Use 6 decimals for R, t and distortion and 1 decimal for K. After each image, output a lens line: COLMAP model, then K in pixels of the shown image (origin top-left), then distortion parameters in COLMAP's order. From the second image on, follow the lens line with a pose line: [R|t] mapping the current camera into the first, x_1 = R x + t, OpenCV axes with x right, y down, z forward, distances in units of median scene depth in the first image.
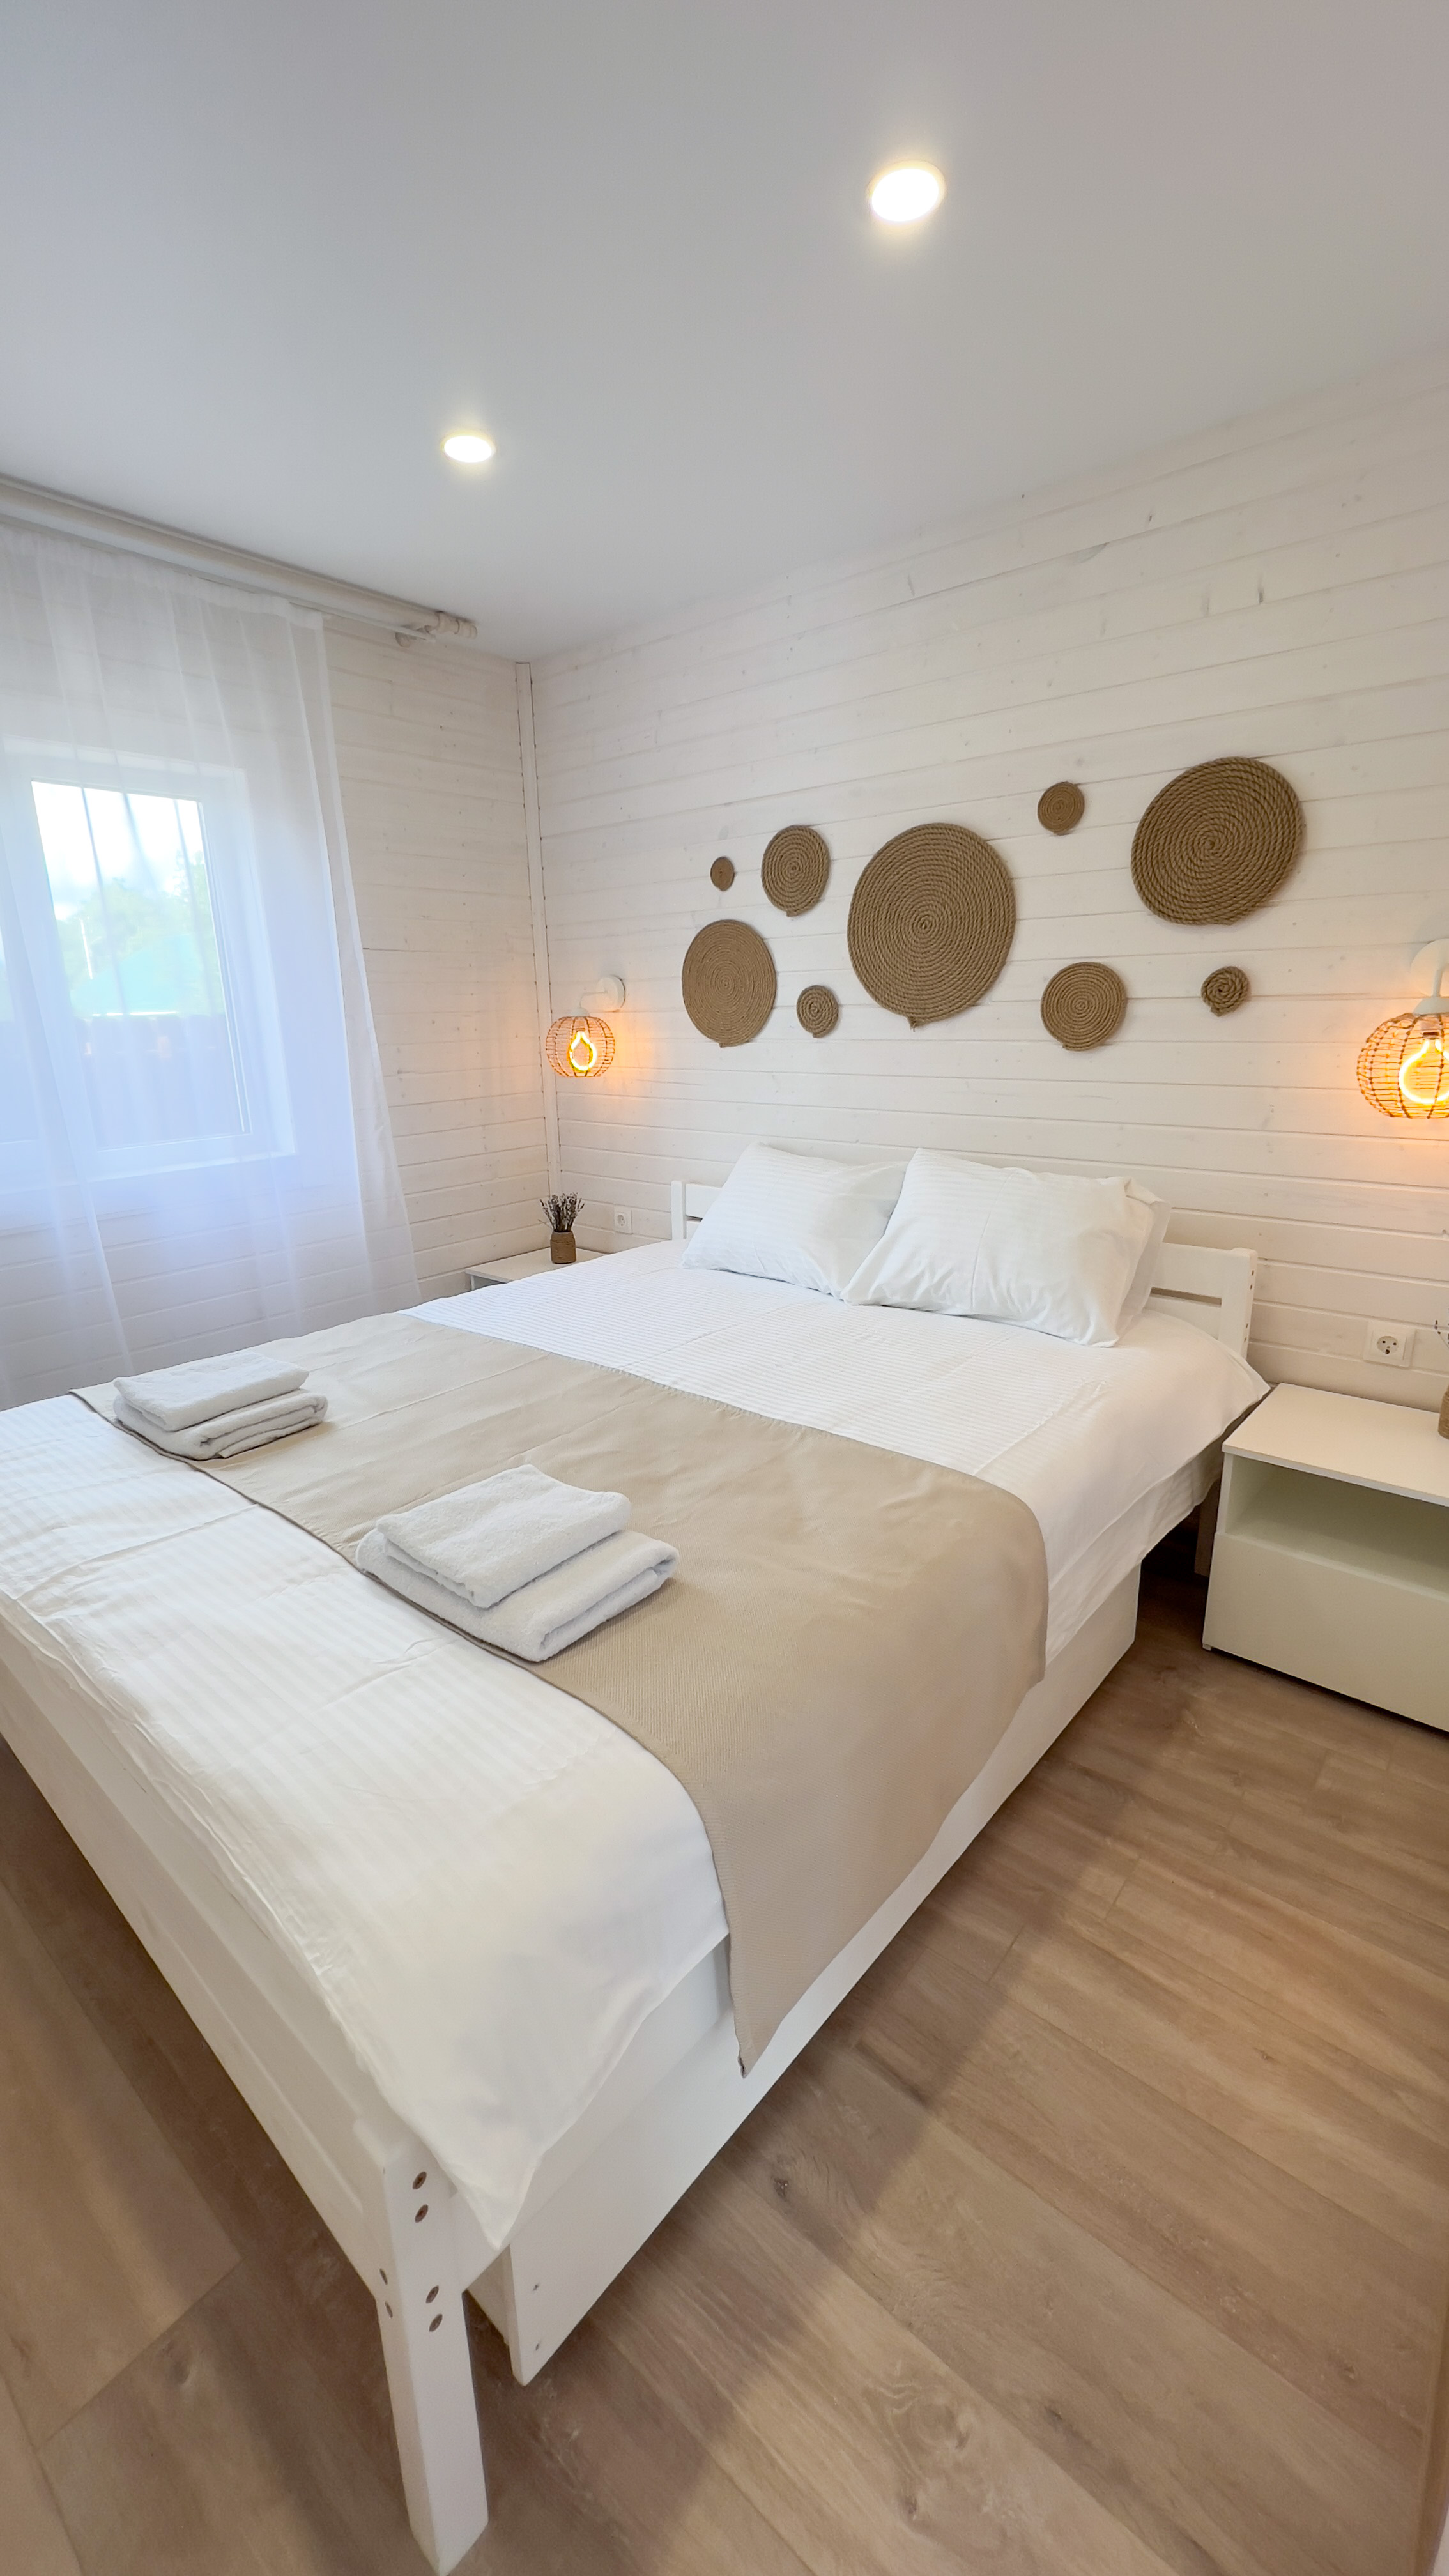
lens RADIAL K [[1032.5, 0, 722.3], [0, 1032.5, 1287.6], [0, 0, 1]] dist [0.000623, 0.000099]
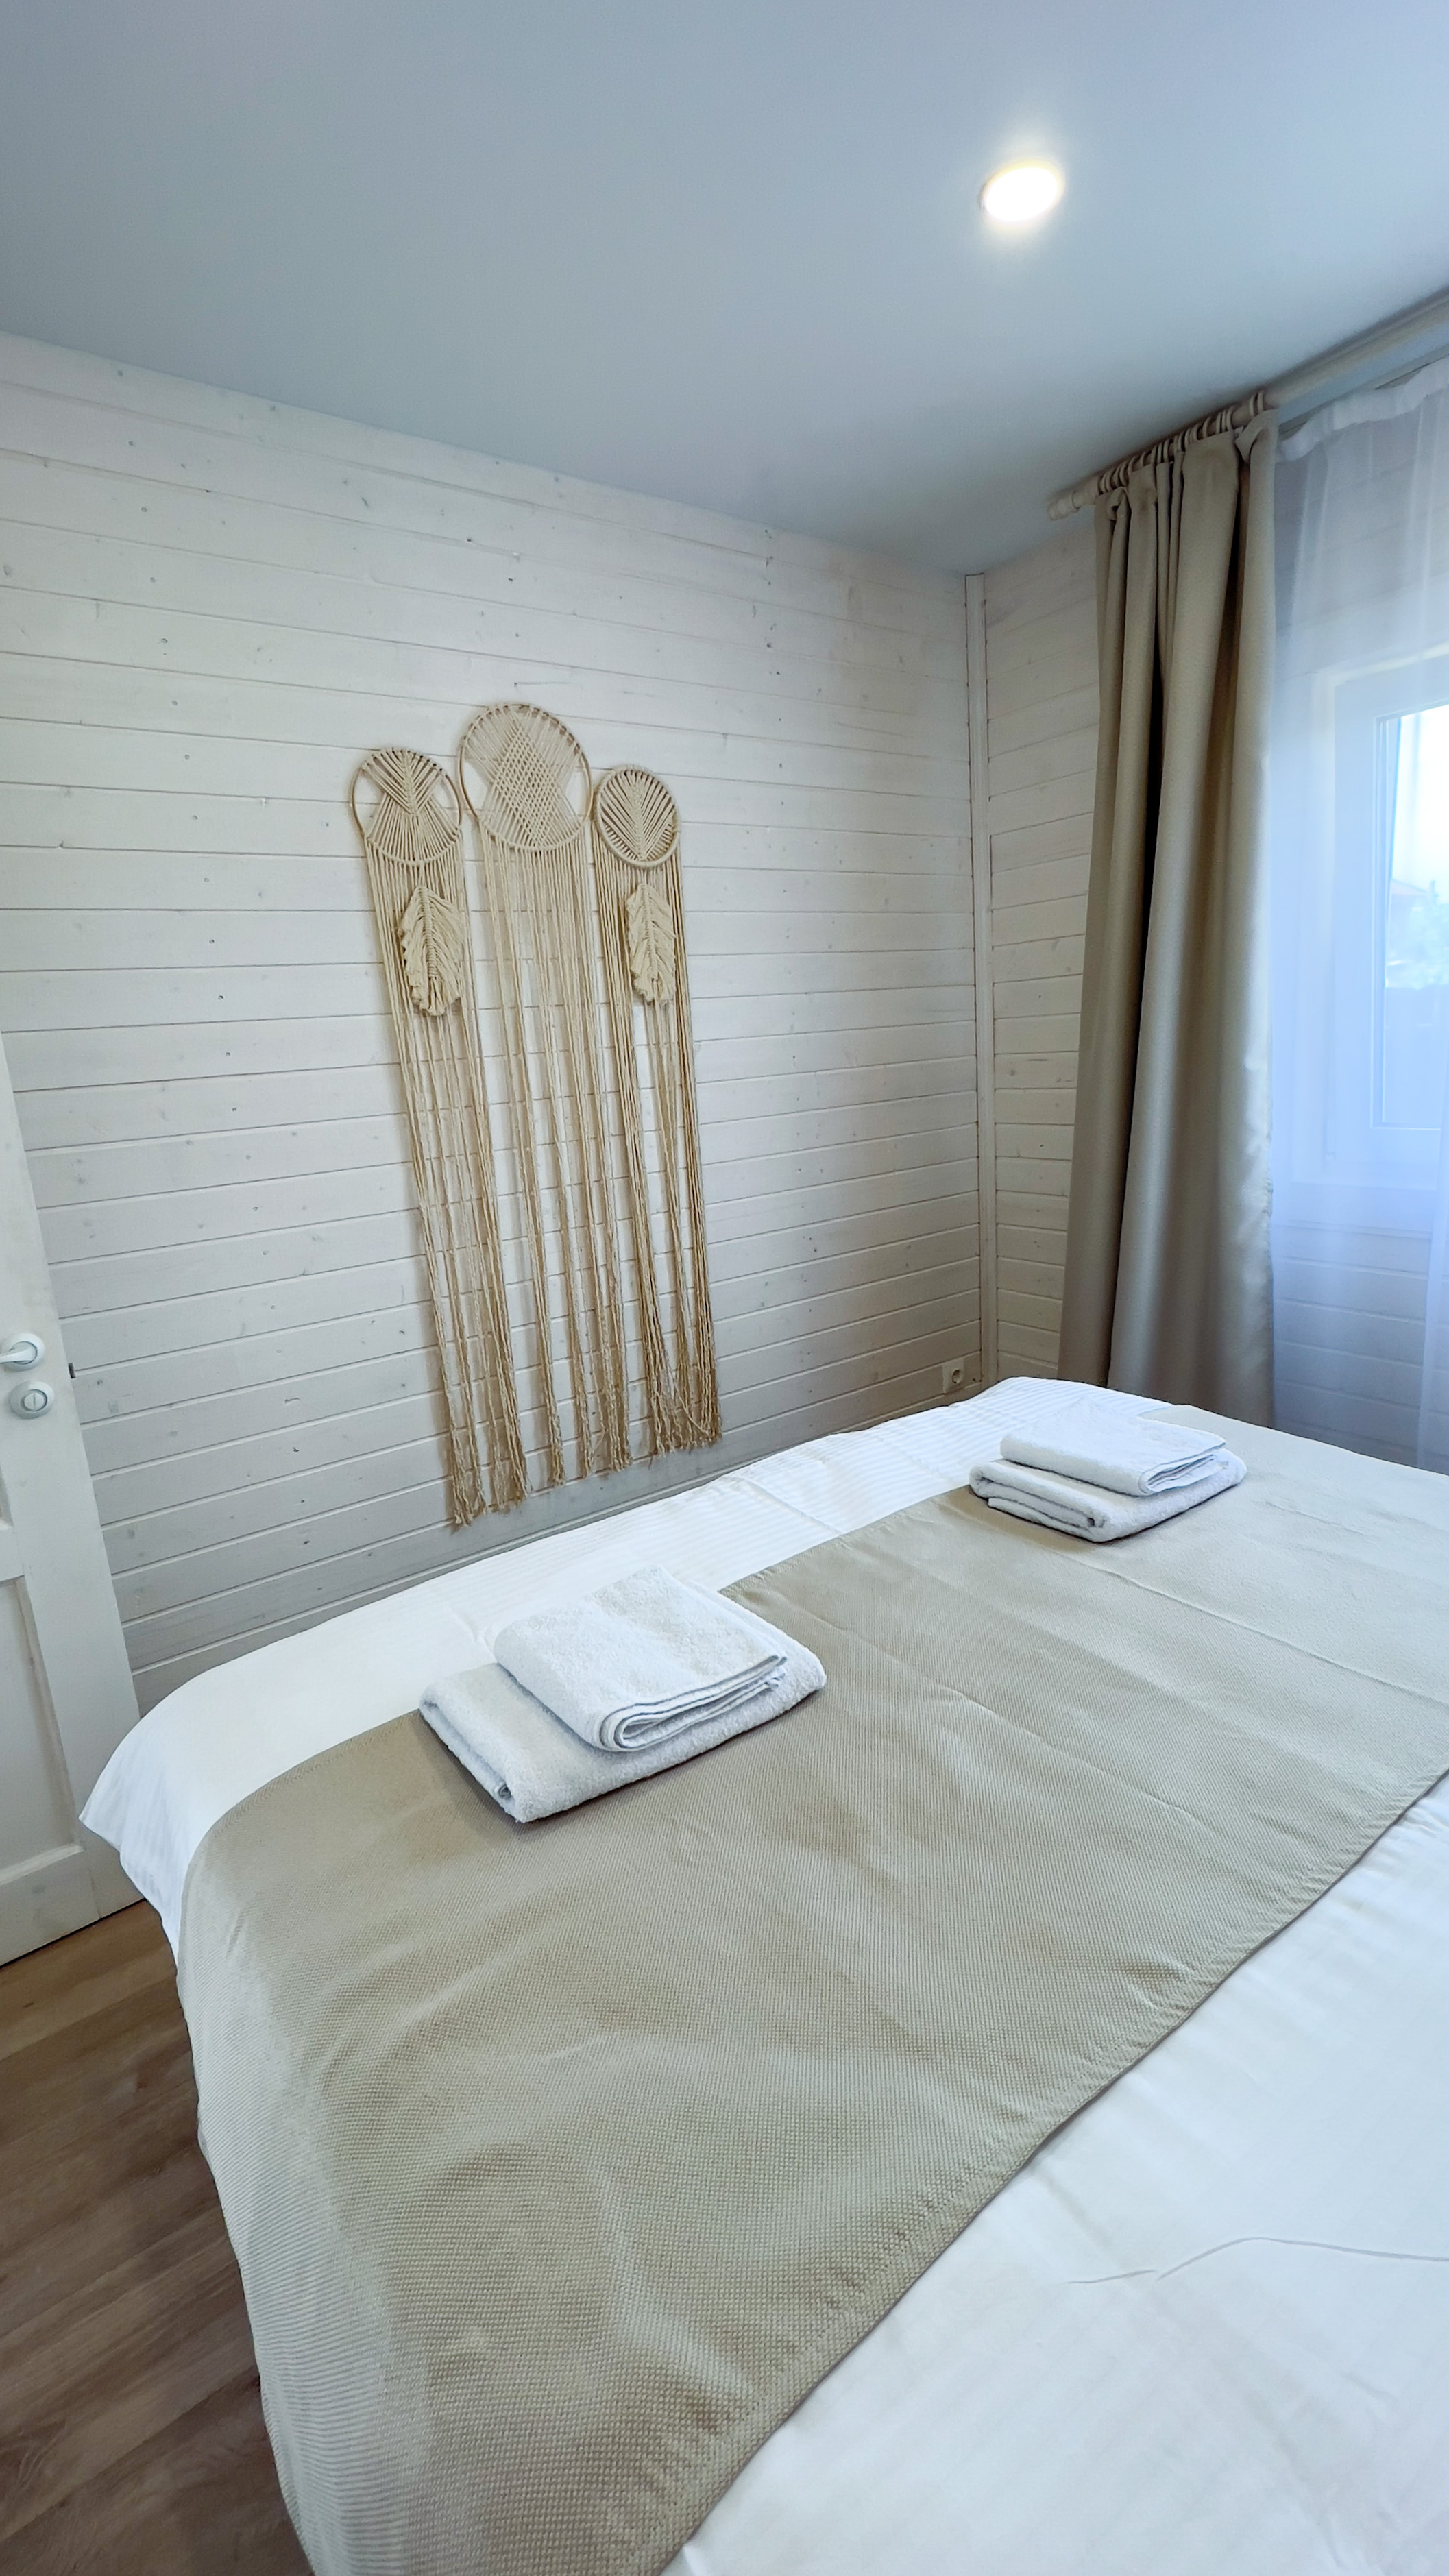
lens RADIAL K [[1091.7, 0, 719.9], [0, 1091.7, 1287.2], [0, 0, 1]] dist [-0.004730, 0.000160]
pose [[-0.236755, 0.259362, -0.936311, 0.429379], [-0.182510, 0.934681, 0.305060, -0.269549], [0.954273, 0.243111, -0.173954, 0.923865]]
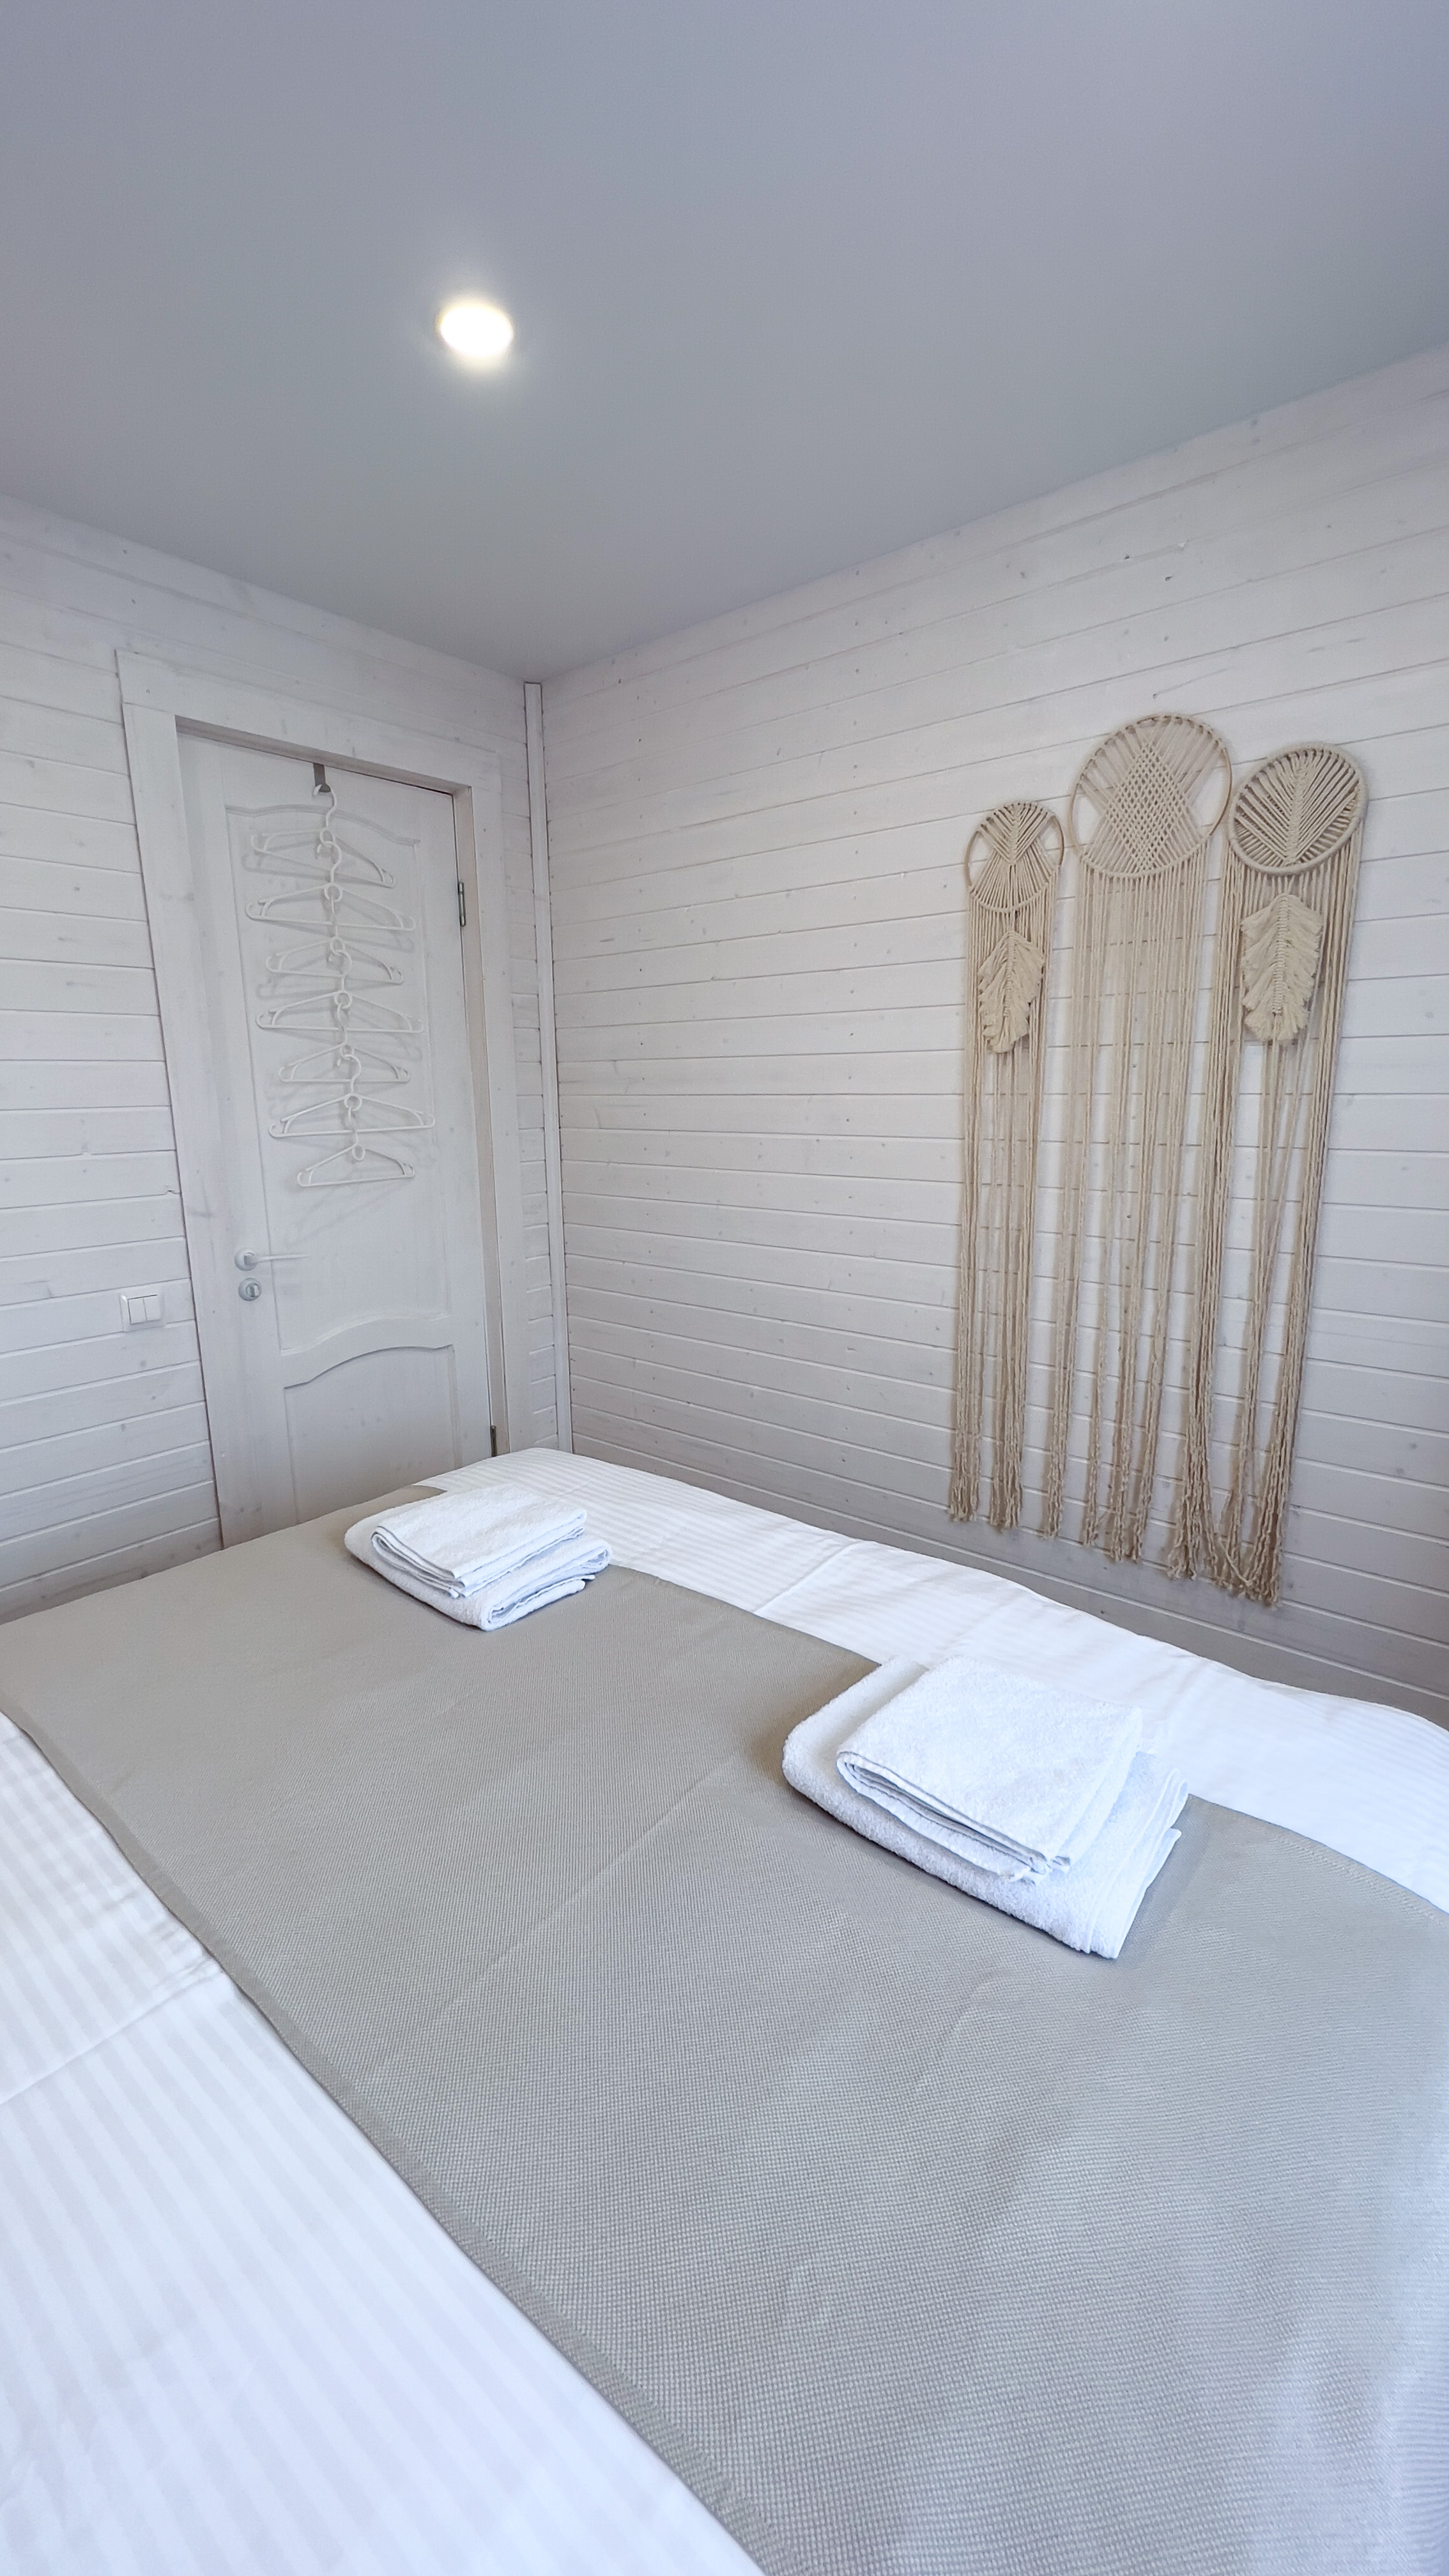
lens RADIAL K [[1032.5, 0, 725.4], [0, 1032.5, 1287.3], [0, 0, 1]] dist [0.000623, 0.000099]
pose [[-0.998981, 0.043336, -0.012588, -0.397945], [0.032973, 0.891401, 0.452015, -0.448306], [0.030810, 0.451139, -0.891922, 1.573255]]
